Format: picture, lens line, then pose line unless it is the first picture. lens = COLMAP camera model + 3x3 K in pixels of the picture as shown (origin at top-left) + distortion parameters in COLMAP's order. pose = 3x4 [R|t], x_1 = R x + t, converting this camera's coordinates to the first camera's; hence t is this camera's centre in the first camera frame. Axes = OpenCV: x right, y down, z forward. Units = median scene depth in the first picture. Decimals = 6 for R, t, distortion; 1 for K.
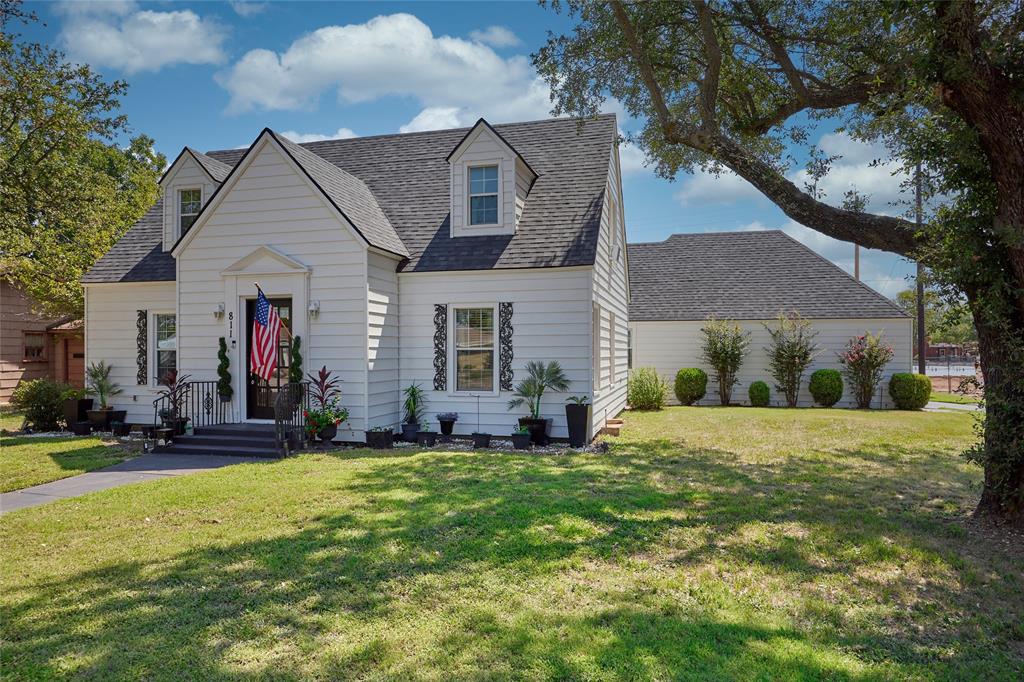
lens RADIAL K [[678.5, 0, 511.8], [0, 678.5, 354.8], [0, 0, 1]] dist [-0.007895, 0.000402]
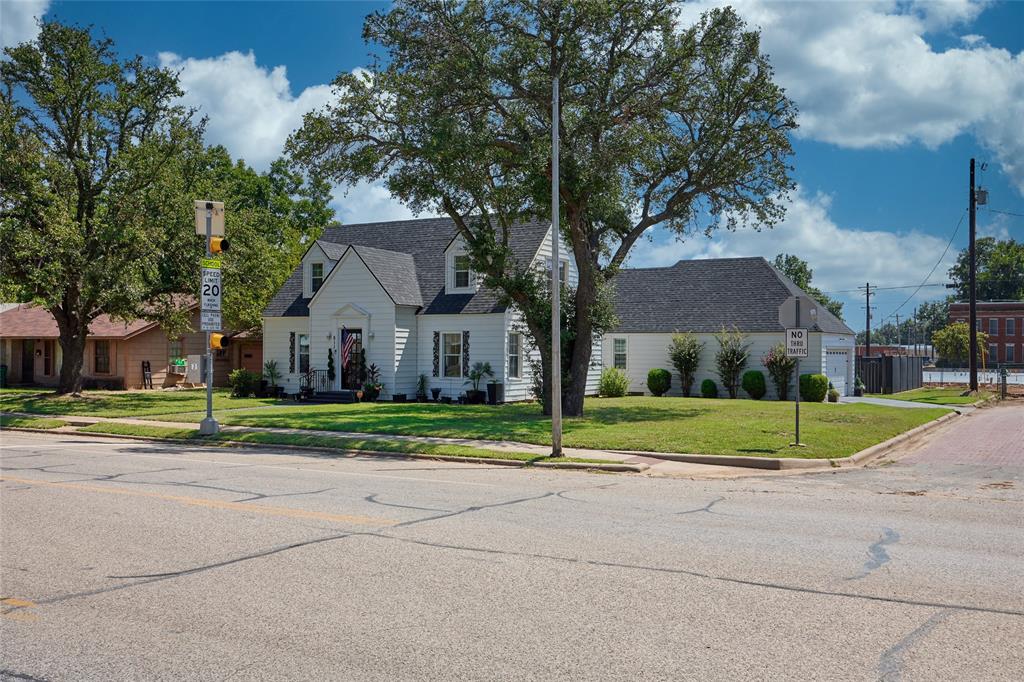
lens RADIAL K [[1038.5, 0, 512.2], [0, 1038.5, 341.8], [0, 0, 1]] dist [0.019823, 0.000000]
pose [[0.965054, 0.004292, -0.262017, 0.857246], [-0.007387, 0.999914, -0.010826, -0.015233], [0.261948, 0.012383, 0.965003, -1.745045]]
